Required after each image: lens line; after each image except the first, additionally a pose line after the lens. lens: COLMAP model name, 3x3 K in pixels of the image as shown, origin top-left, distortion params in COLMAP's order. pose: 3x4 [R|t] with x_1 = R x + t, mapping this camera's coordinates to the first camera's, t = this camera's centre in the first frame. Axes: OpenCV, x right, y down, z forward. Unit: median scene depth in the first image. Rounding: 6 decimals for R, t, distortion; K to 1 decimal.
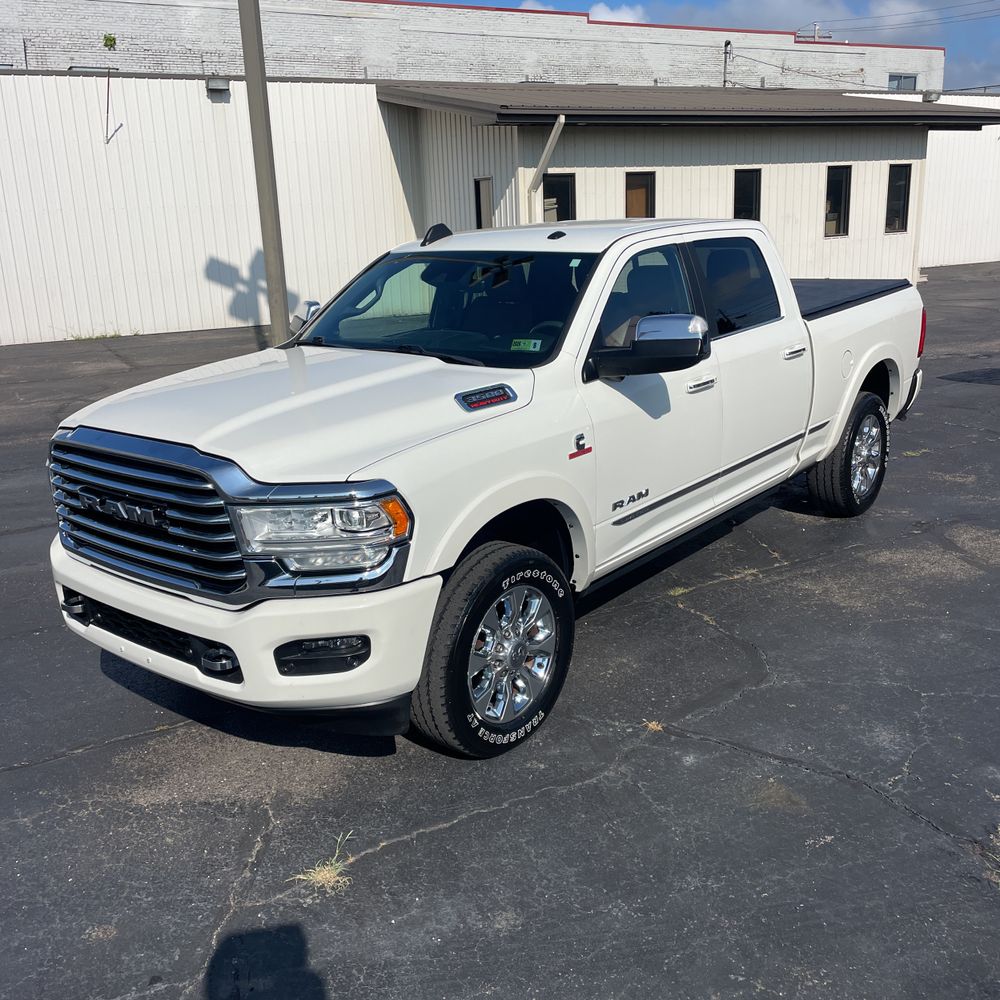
lens RADIAL K [[1011.6, 0, 506.3], [0, 1011.6, 491.9], [0, 0, 1]] dist [0.092535, -0.121097]
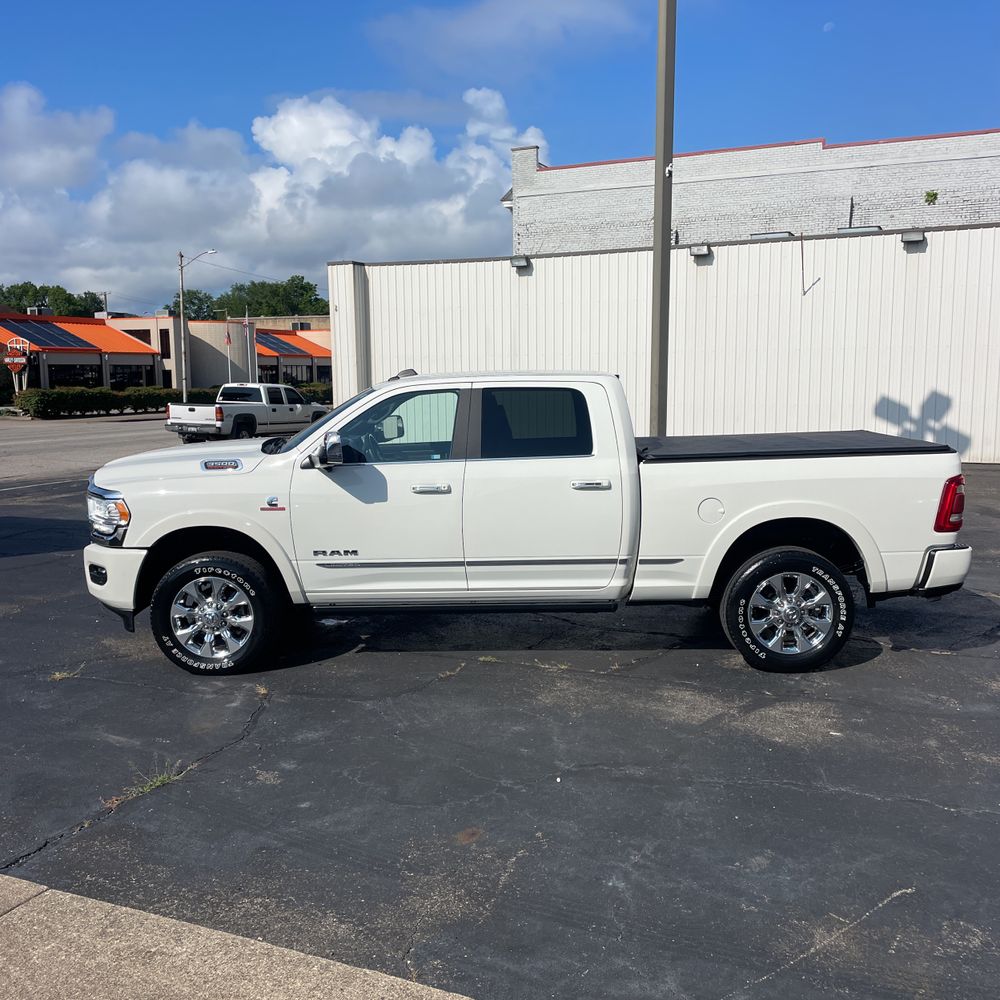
lens RADIAL K [[1007.3, 0, 492.0], [0, 1007.3, 506.7], [0, 0, 1]] dist [0.100153, -0.141350]
pose [[0.607852, 0.136098, -0.782300, 1.082178], [-0.221883, 0.975069, -0.002770, -0.080719], [0.762420, 0.175263, 0.622896, 0.185660]]
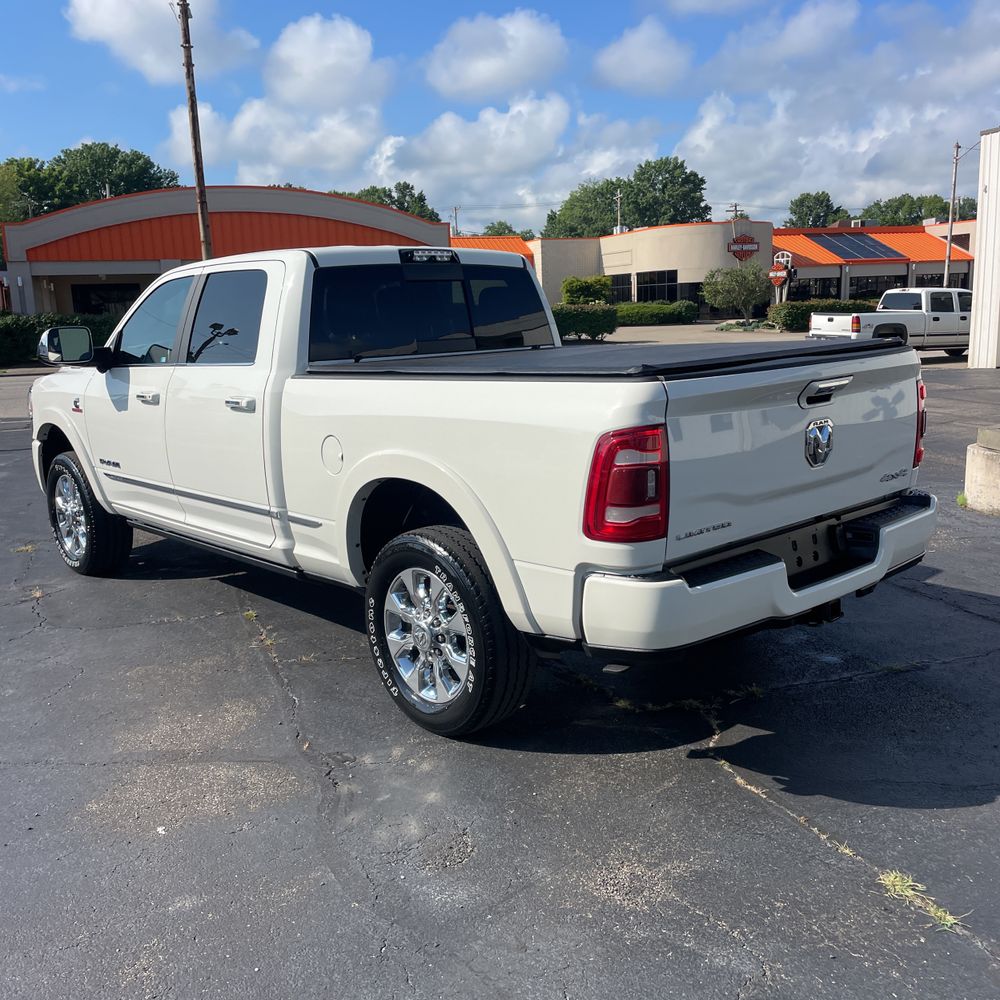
lens RADIAL K [[1005.9, 0, 500.0], [0, 1005.9, 500.0], [0, 0, 1]] dist [0.101342, -0.123770]
pose [[-0.155213, 0.228229, -0.961156, 1.043408], [-0.222362, 0.939908, 0.259092, -0.317665], [0.962530, 0.253939, -0.095137, 1.261055]]
